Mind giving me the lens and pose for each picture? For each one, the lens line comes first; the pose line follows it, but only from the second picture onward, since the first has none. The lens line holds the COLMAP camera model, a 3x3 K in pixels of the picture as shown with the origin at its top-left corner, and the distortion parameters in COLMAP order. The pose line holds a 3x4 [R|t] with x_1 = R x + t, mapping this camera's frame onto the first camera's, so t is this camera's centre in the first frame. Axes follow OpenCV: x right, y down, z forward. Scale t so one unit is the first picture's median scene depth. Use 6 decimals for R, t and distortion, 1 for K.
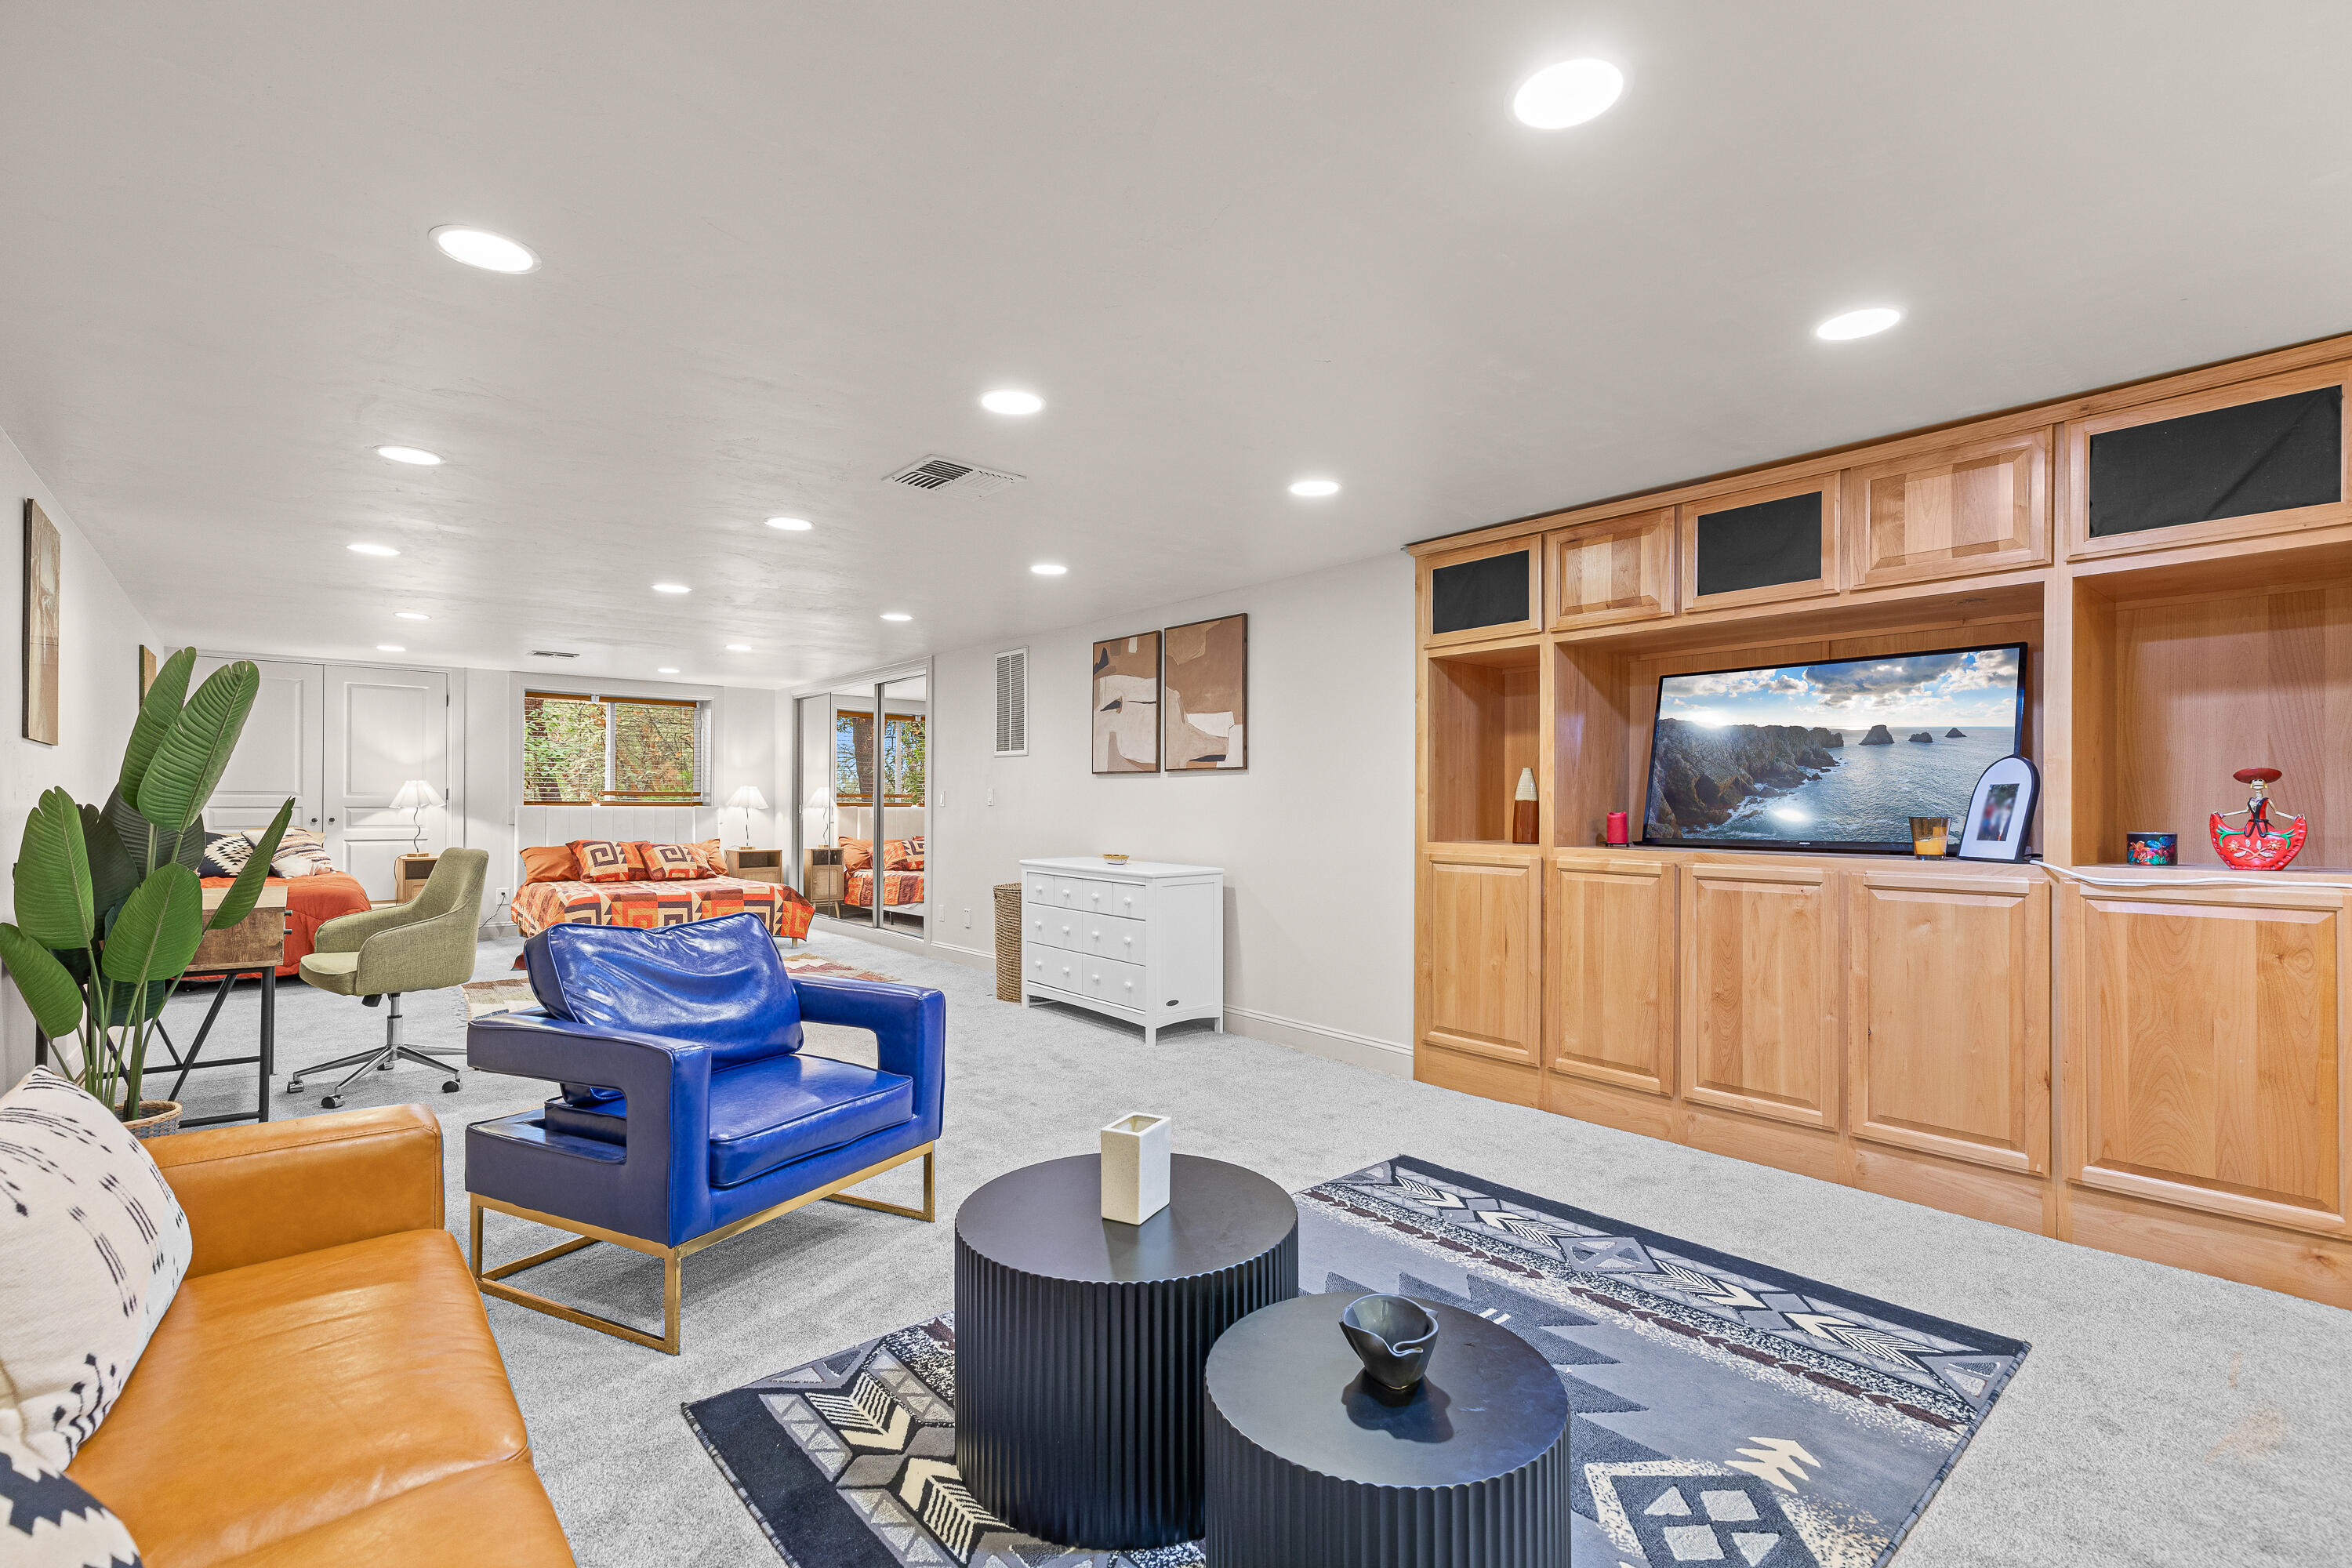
lens RADIAL K [[1069.5, 0, 1174.8], [0, 1069.5, 799.9], [0, 0, 1]] dist [0.013203, -0.002028]
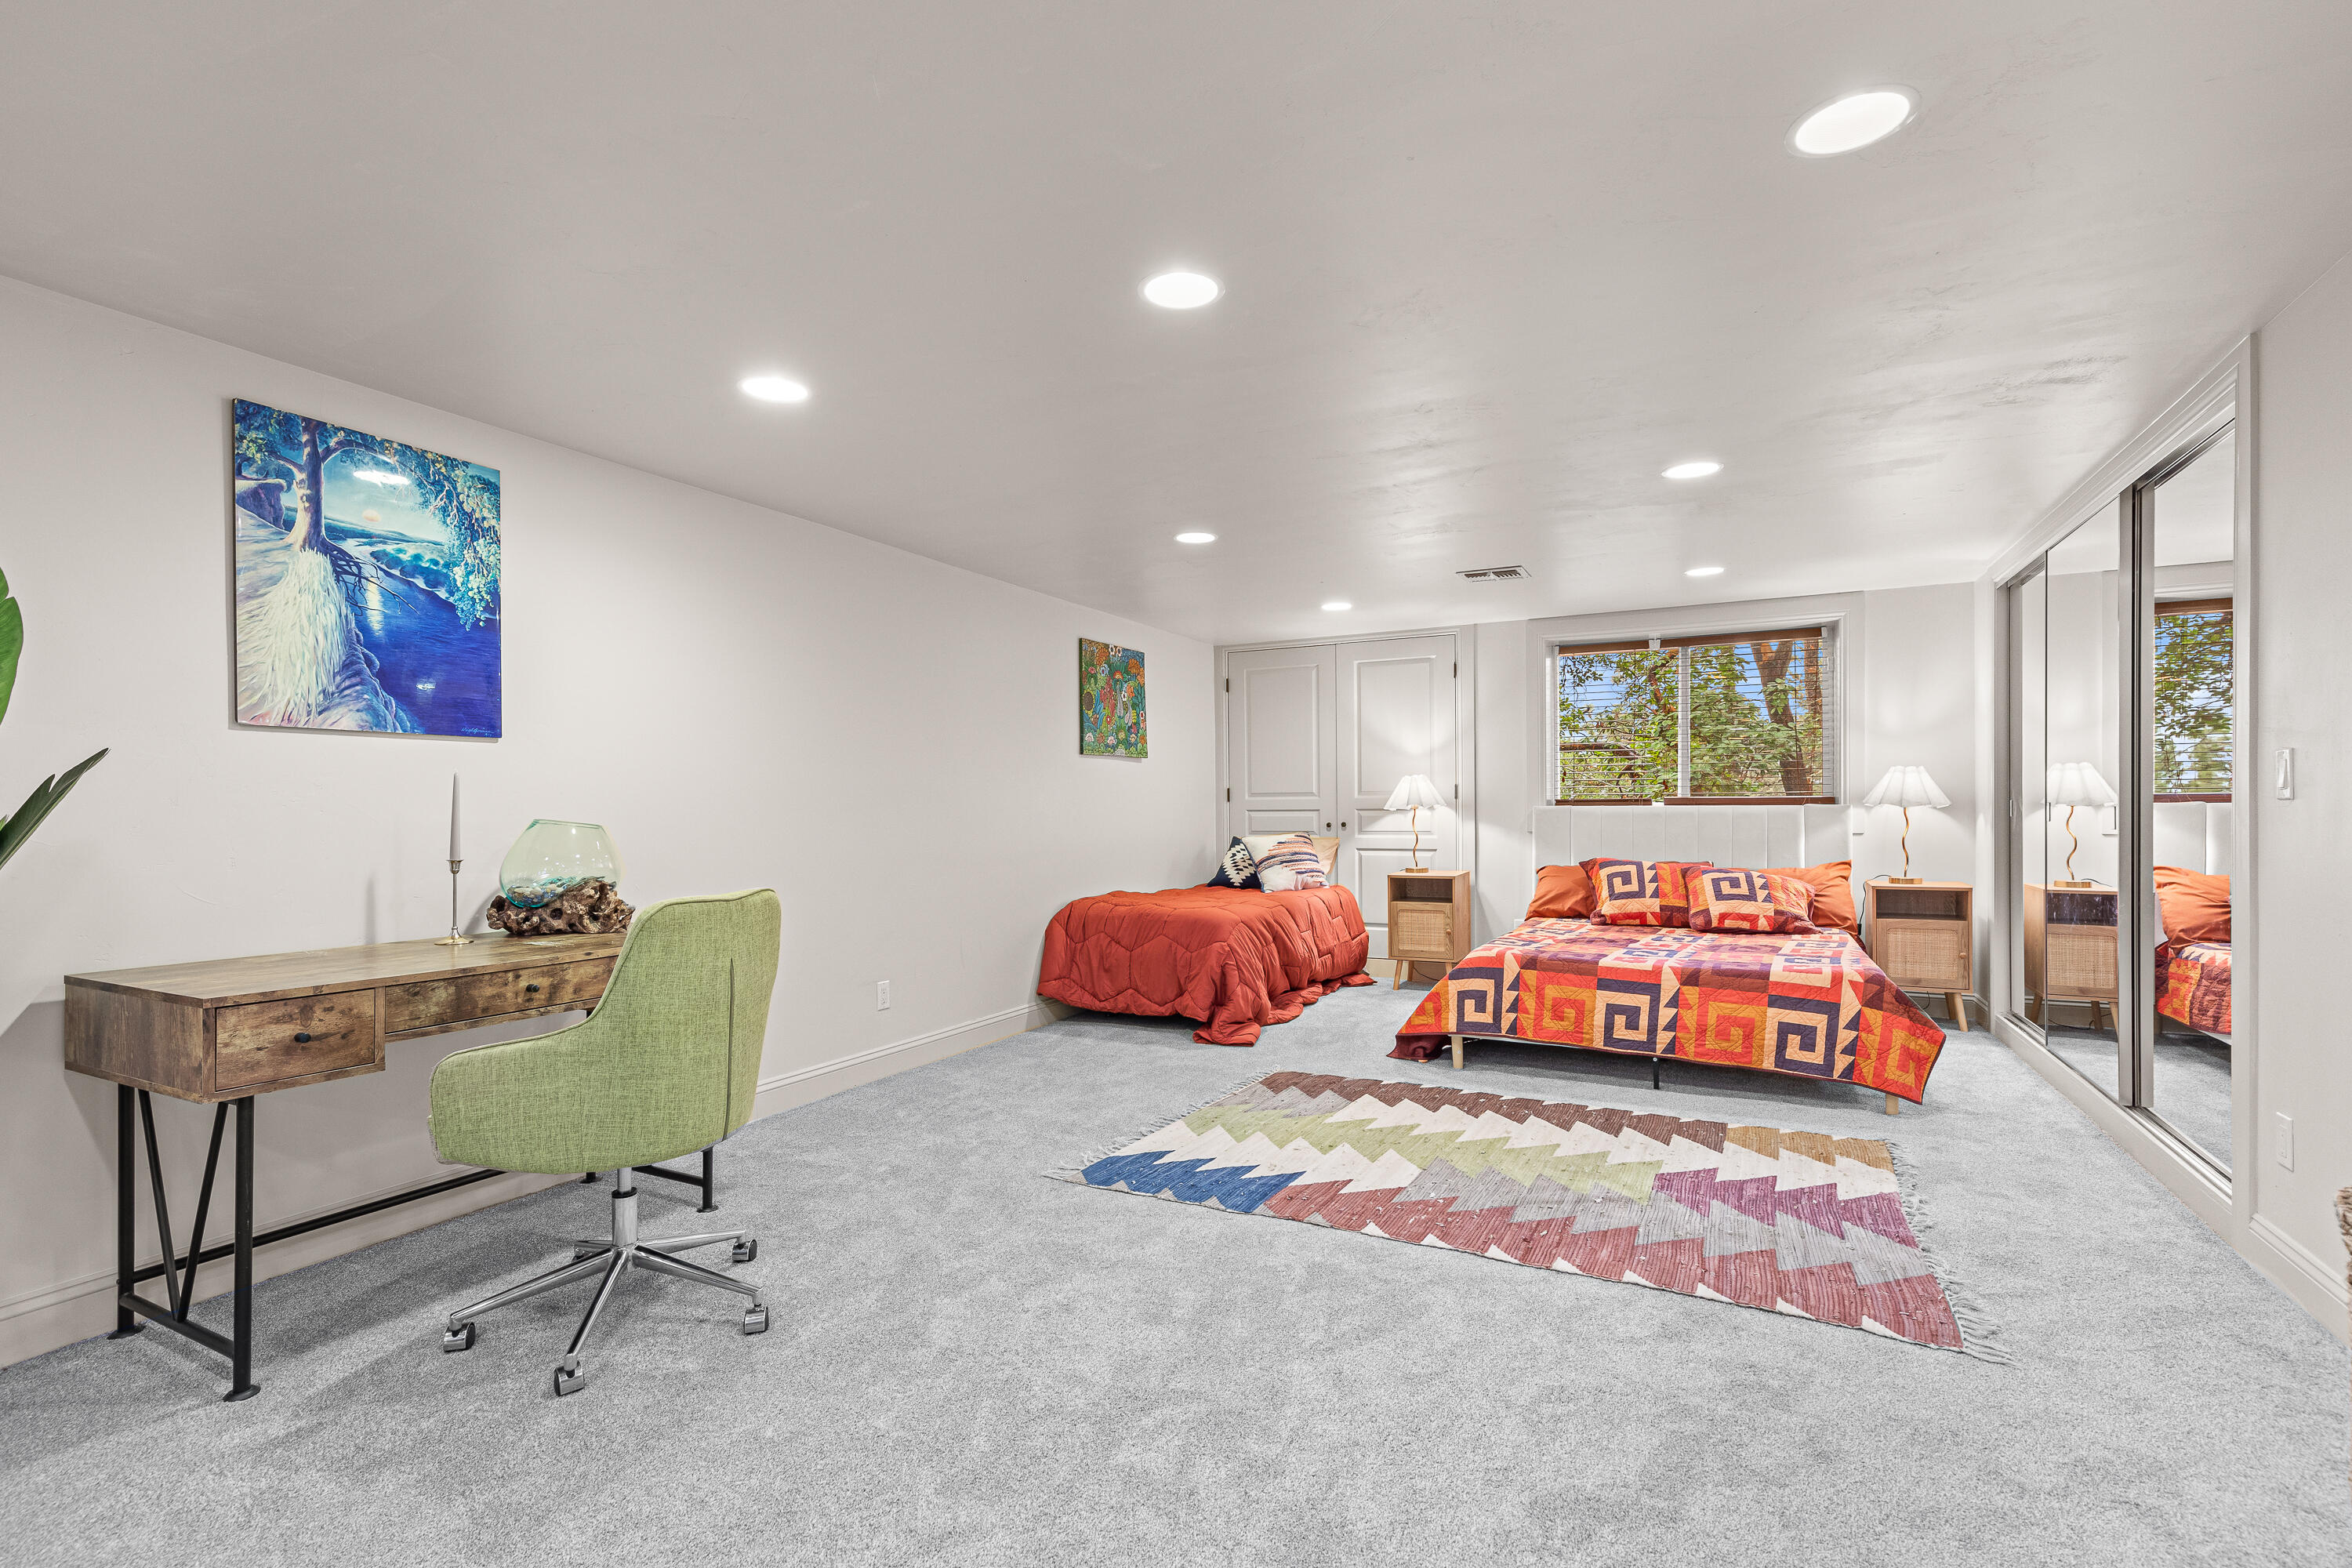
lens RADIAL K [[1069.5, 0, 1182.2], [0, 1069.5, 826.9], [0, 0, 1]] dist [0.013203, -0.002028]
pose [[0.397408, 0.009303, -0.917595, -0.103215], [0.013772, 0.999776, 0.016101, 0.008653], [0.917539, -0.019035, 0.397191, 1.015819]]
